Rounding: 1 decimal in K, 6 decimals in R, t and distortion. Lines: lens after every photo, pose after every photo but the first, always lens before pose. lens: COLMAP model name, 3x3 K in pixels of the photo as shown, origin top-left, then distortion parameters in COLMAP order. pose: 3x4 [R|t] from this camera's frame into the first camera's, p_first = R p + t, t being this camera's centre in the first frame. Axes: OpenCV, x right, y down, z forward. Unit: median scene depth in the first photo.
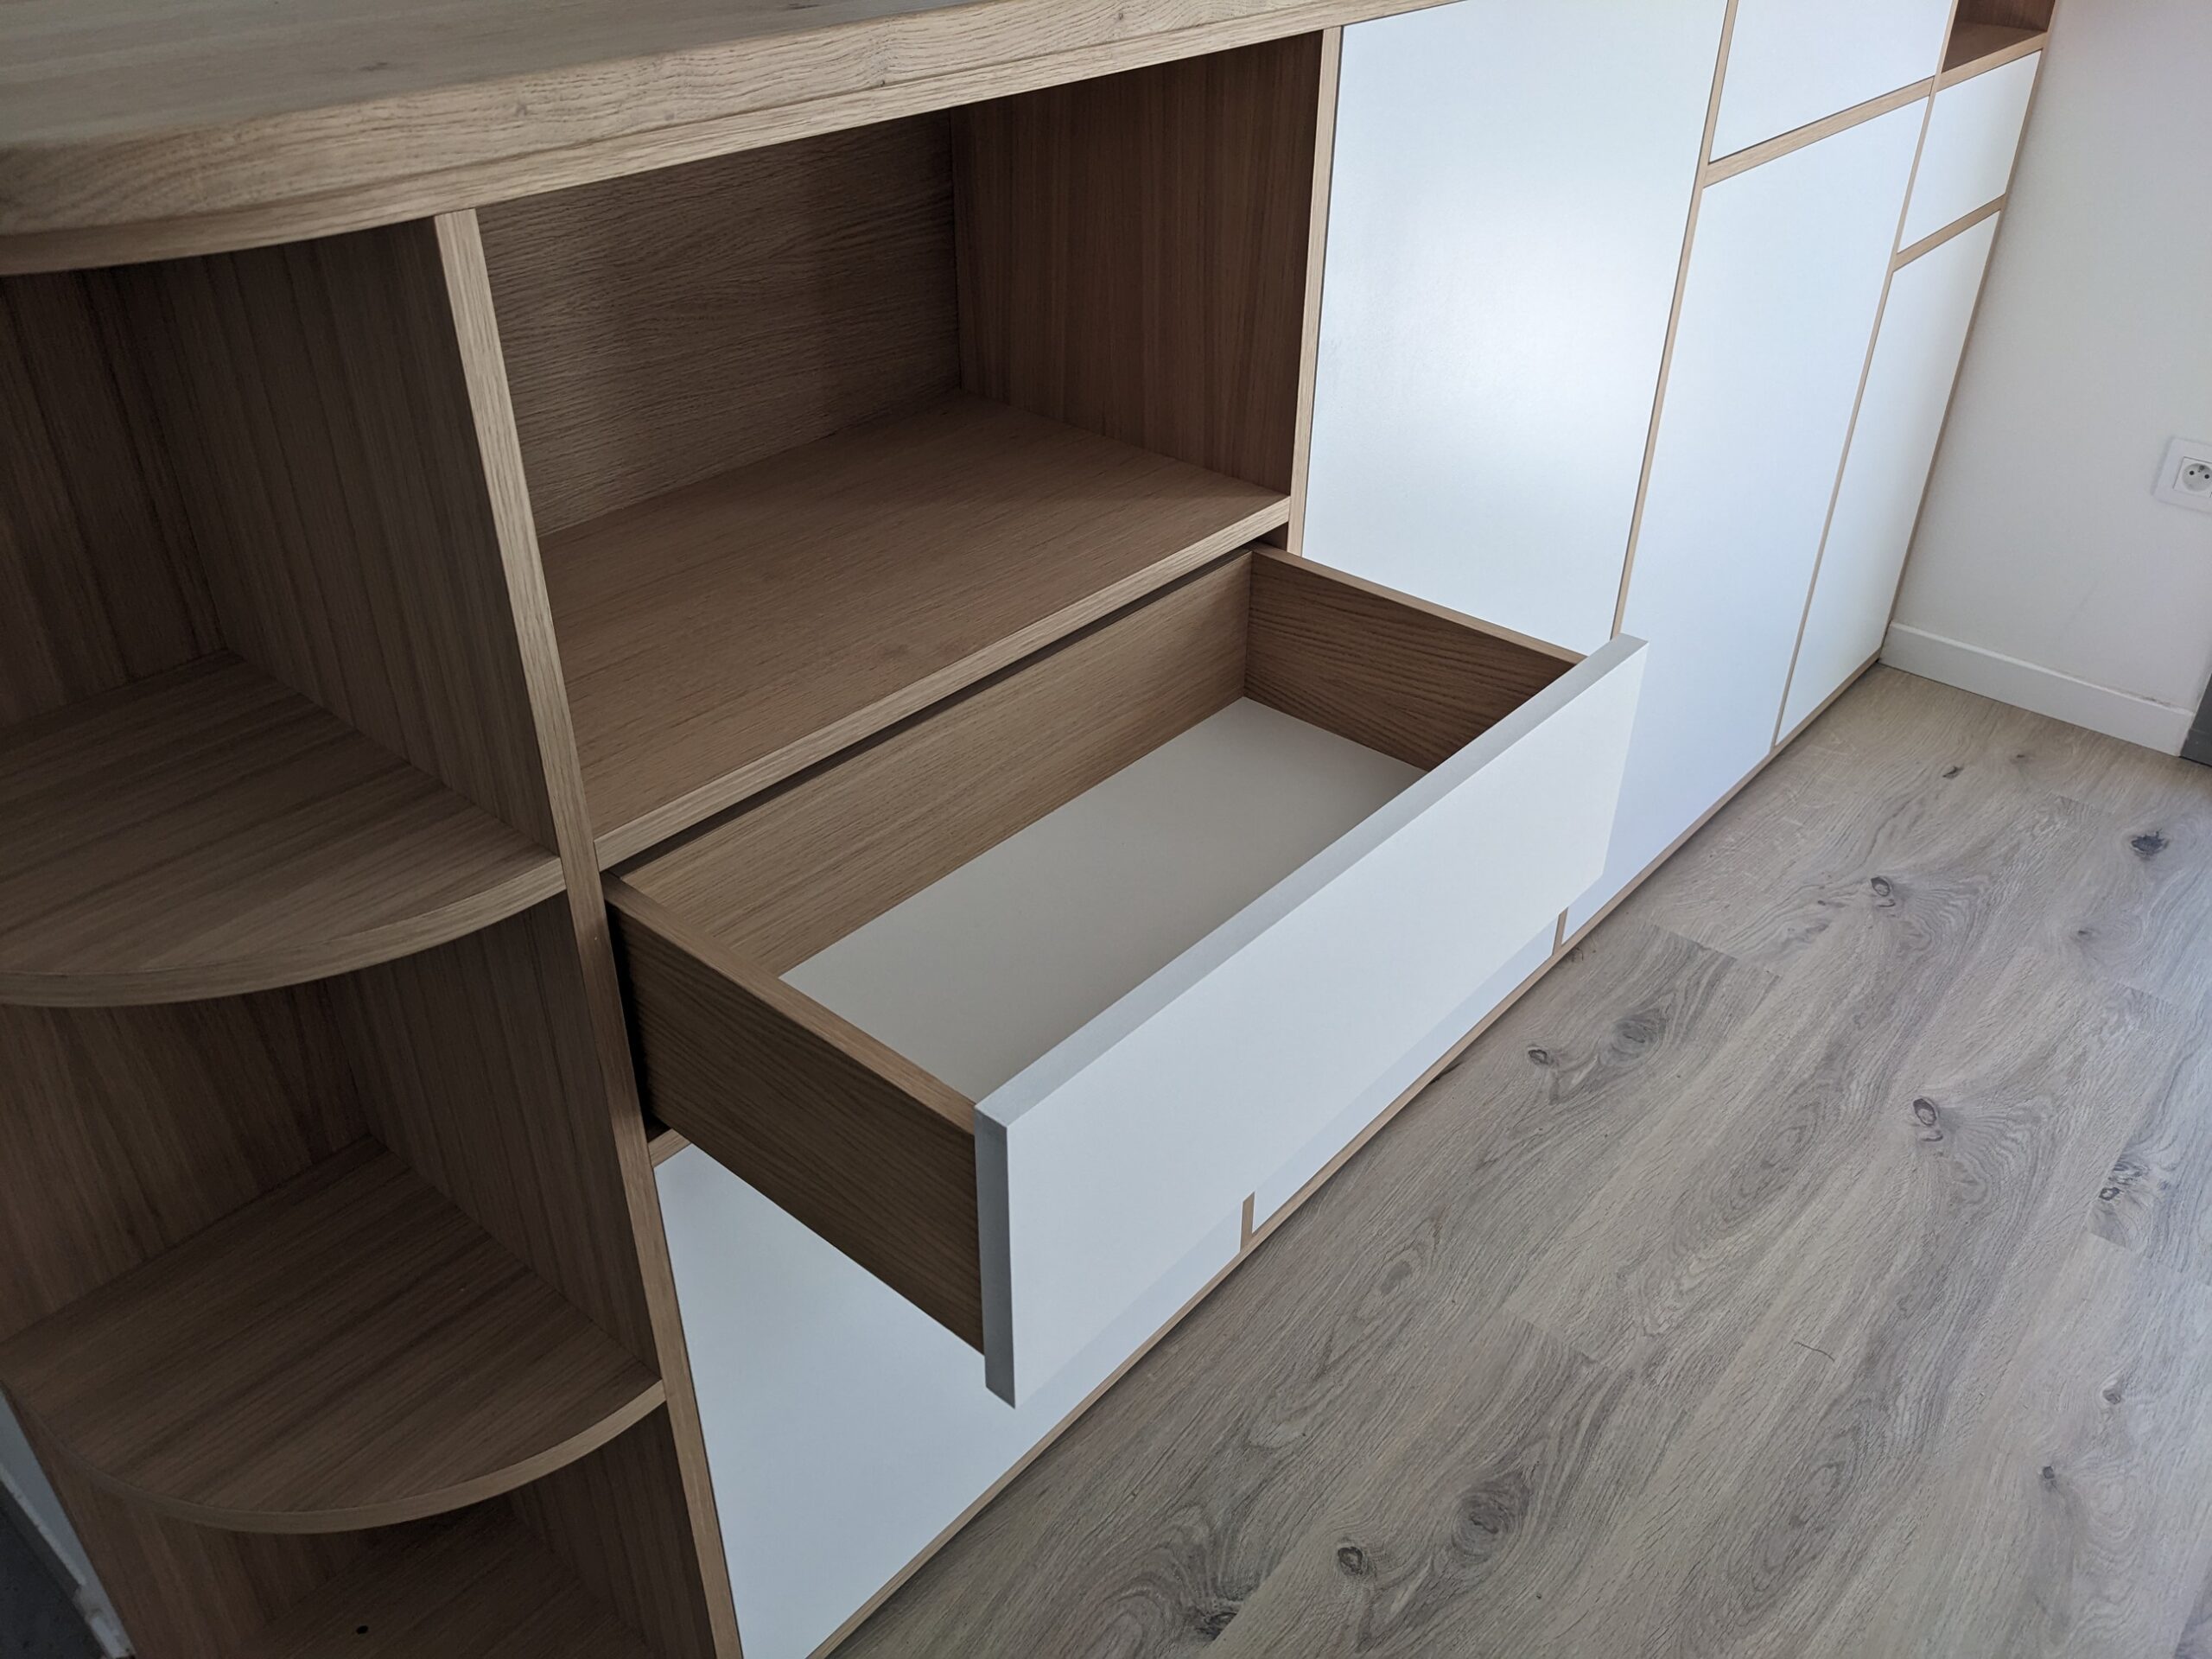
lens RADIAL K [[1757.3, 0, 1150.7], [0, 1757.3, 830.8], [0, 0, 1]] dist [0.049869, -0.077070]
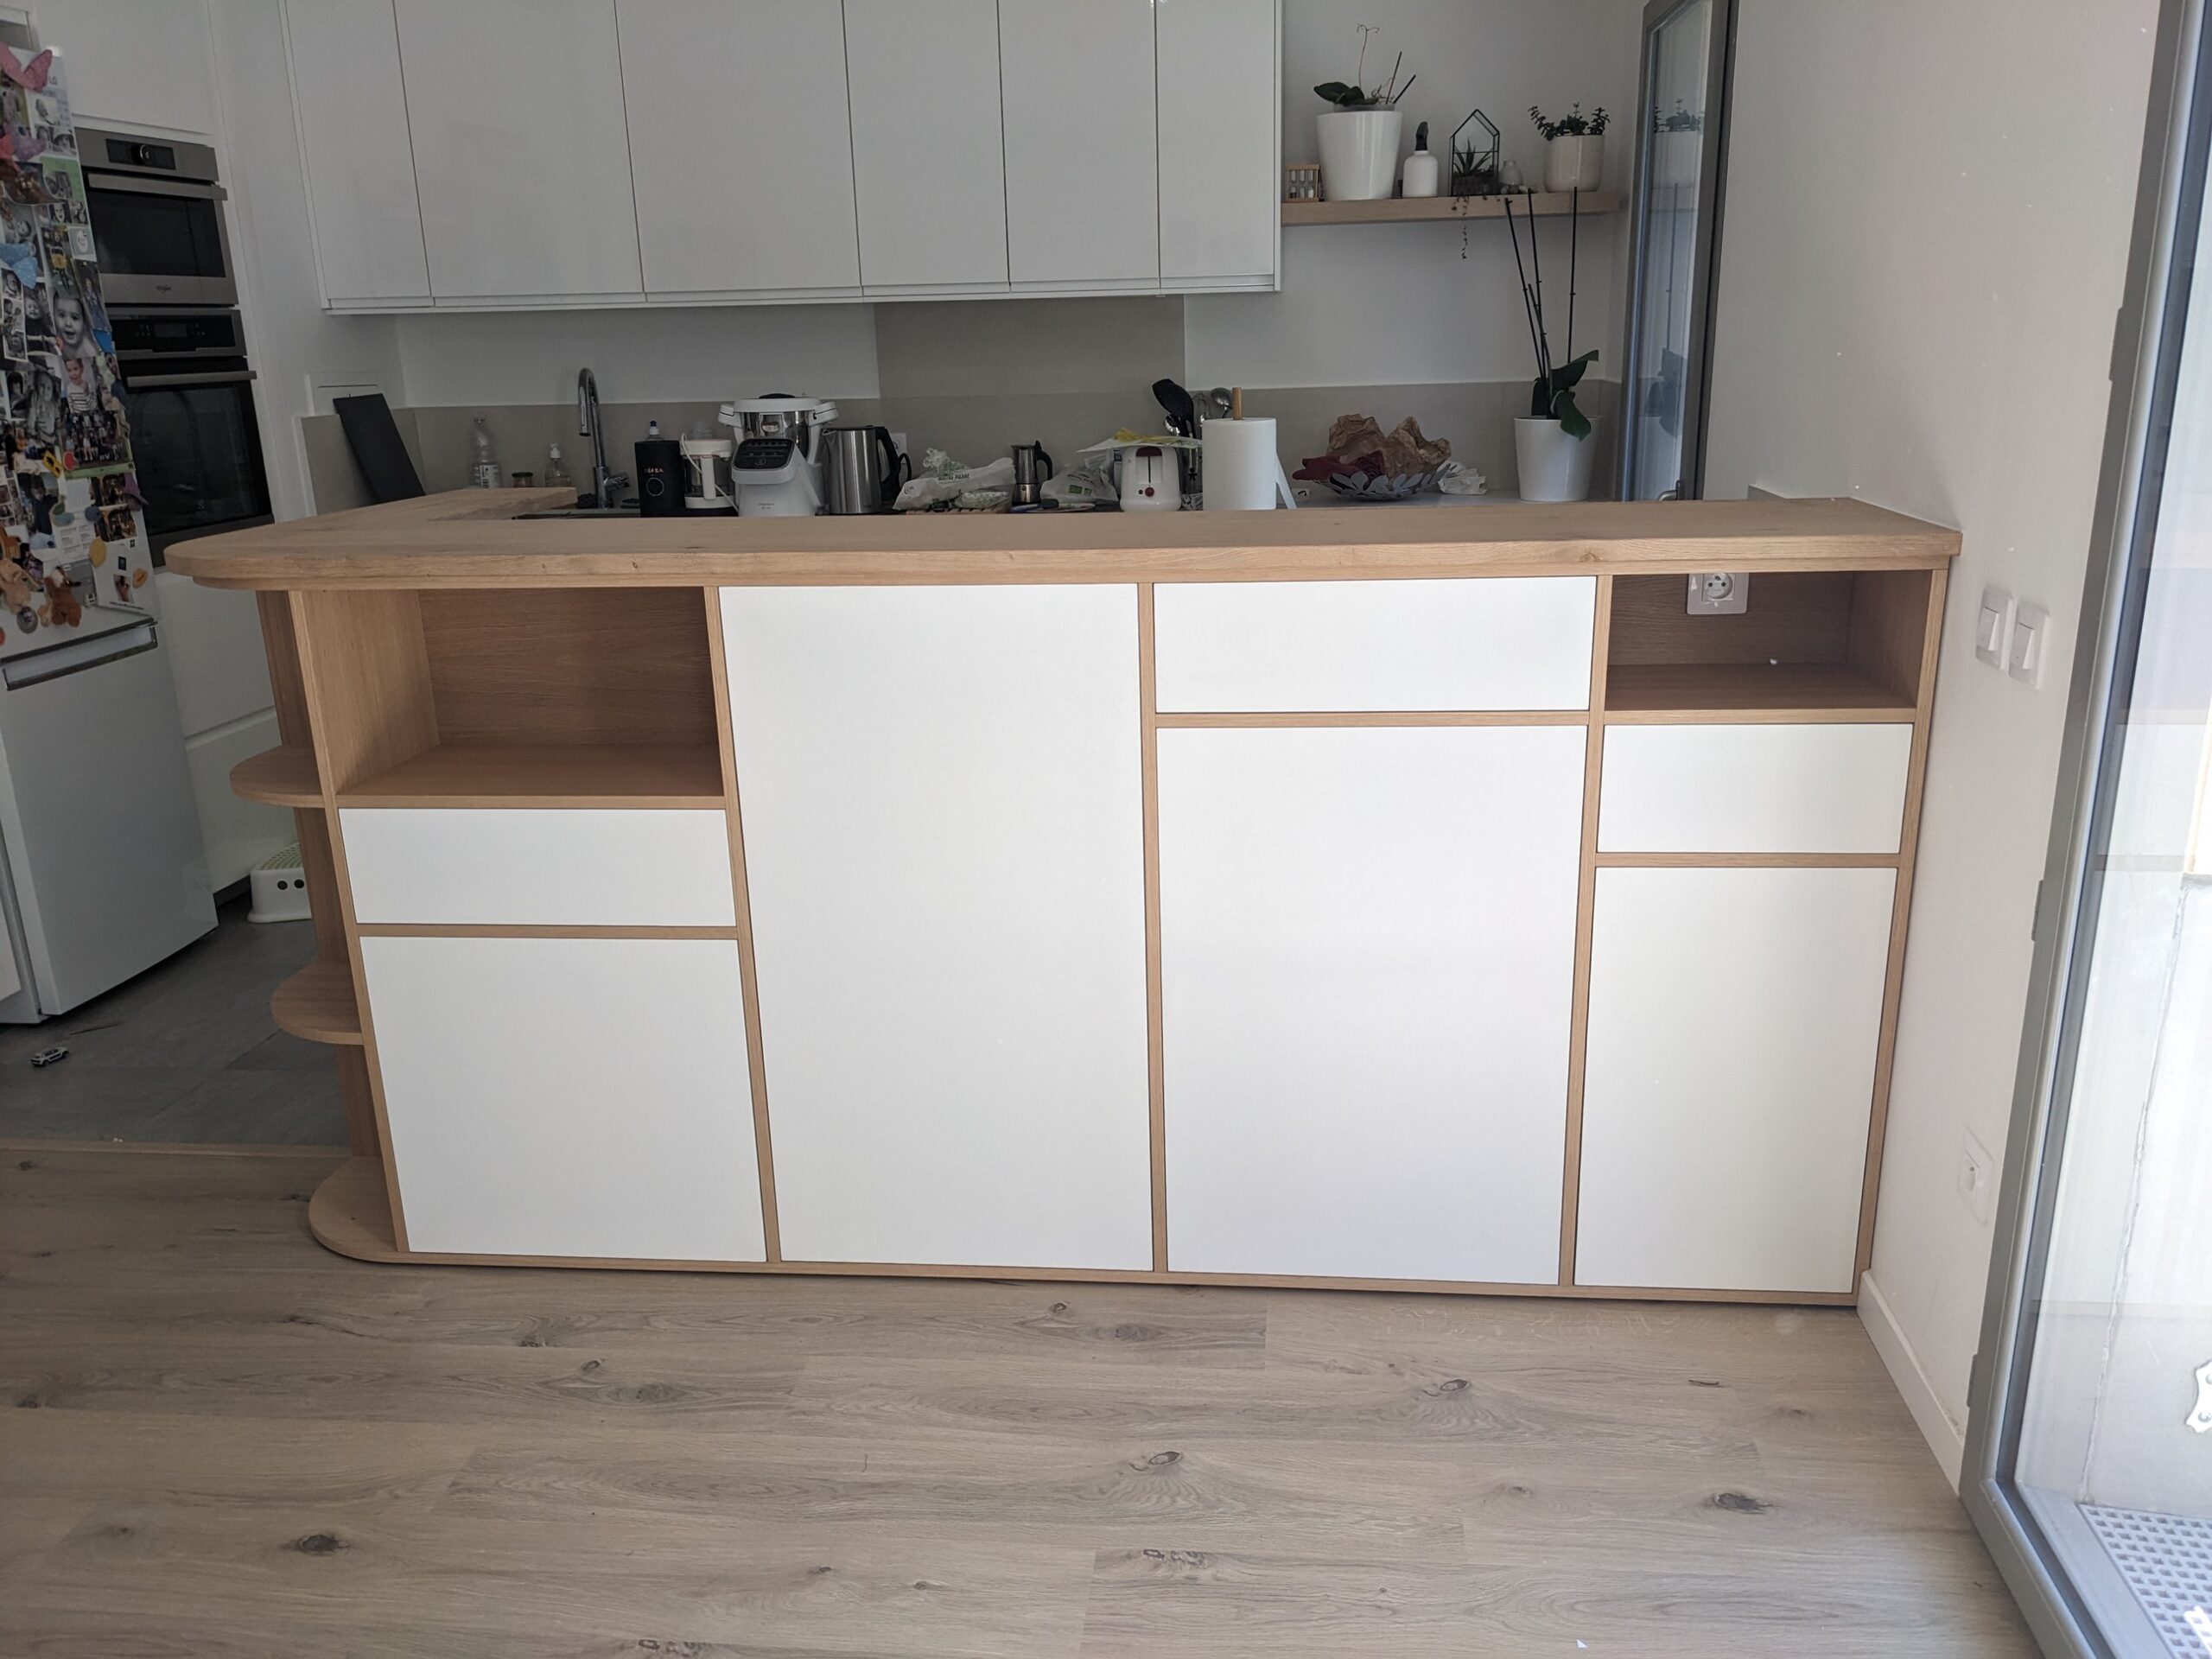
lens RADIAL K [[1757.3, 0, 1153.2], [0, 1757.3, 870.3], [0, 0, 1]] dist [0.049869, -0.077070]
pose [[0.564244, 0.216966, -0.796589, 1.428873], [-0.425601, 0.903210, -0.055458, -0.150751], [0.707455, 0.370321, 0.601972, 0.110193]]
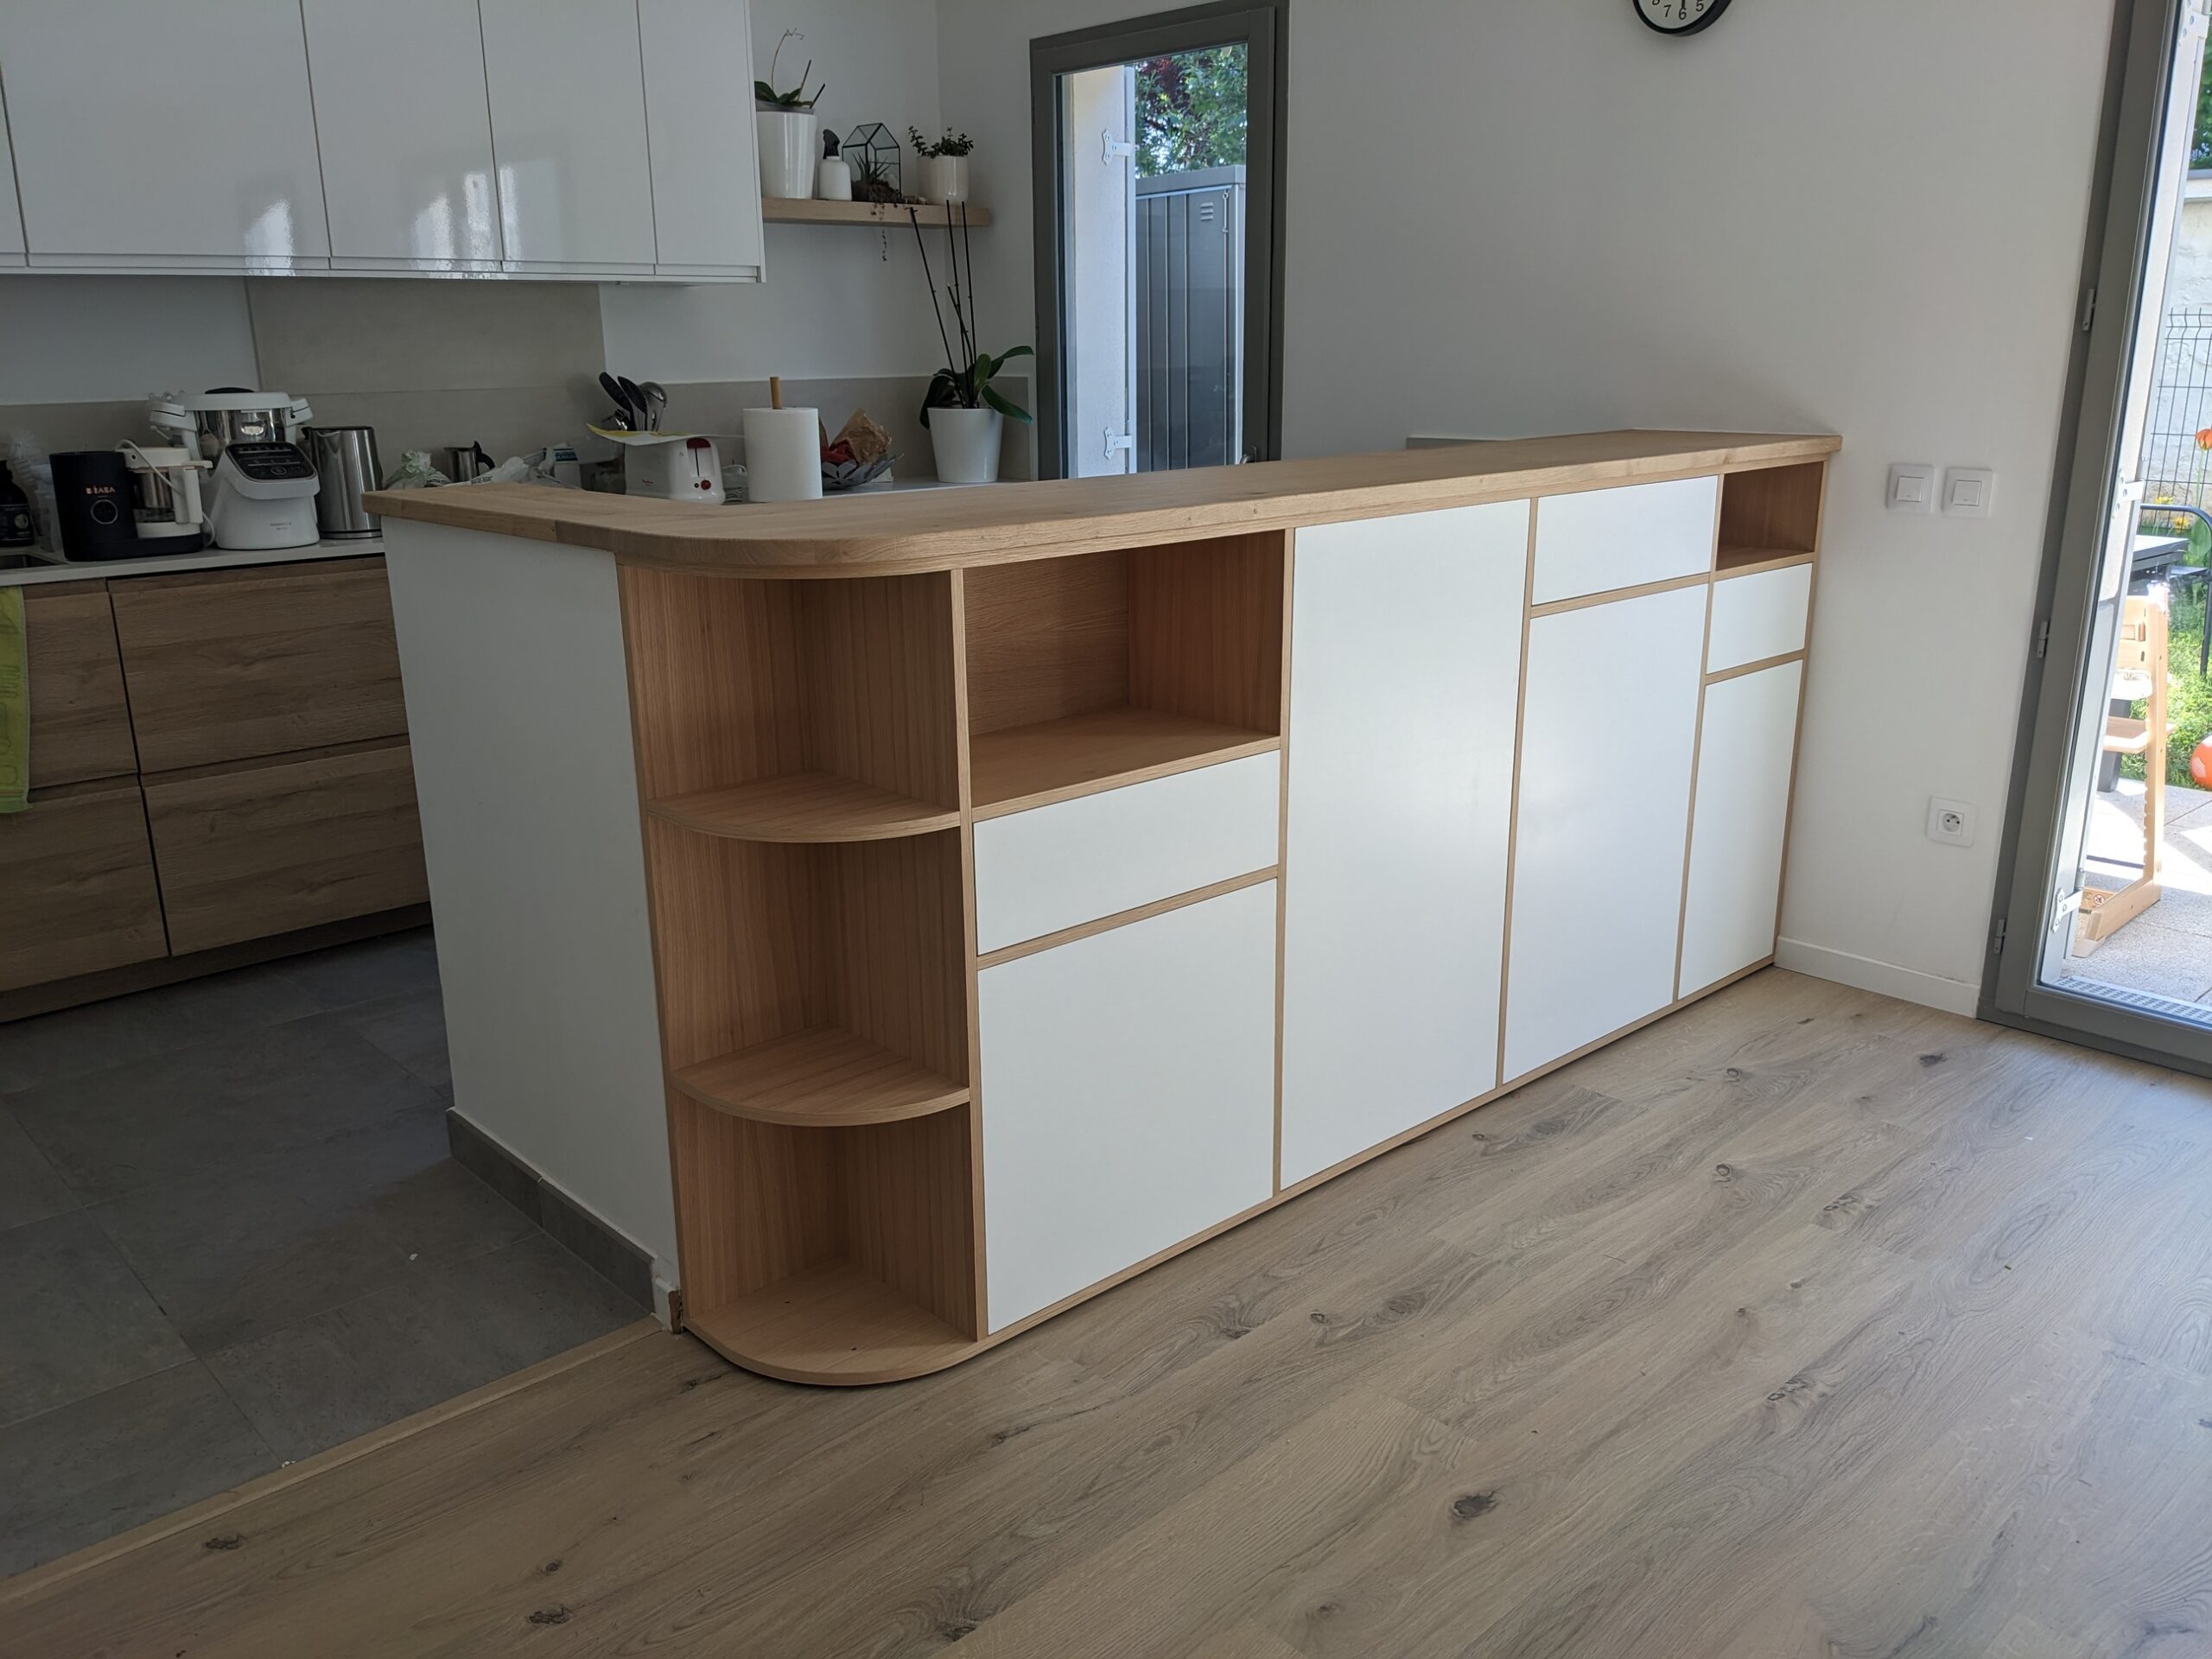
lens RADIAL K [[1757.3, 0, 1128.7], [0, 1757.3, 838.8], [0, 0, 1]] dist [0.049869, -0.077070]
pose [[0.992292, 0.008573, -0.123626, 0.113455], [-0.044968, 0.954515, -0.294754, 0.393213], [0.115476, 0.298041, 0.947543, -0.687033]]
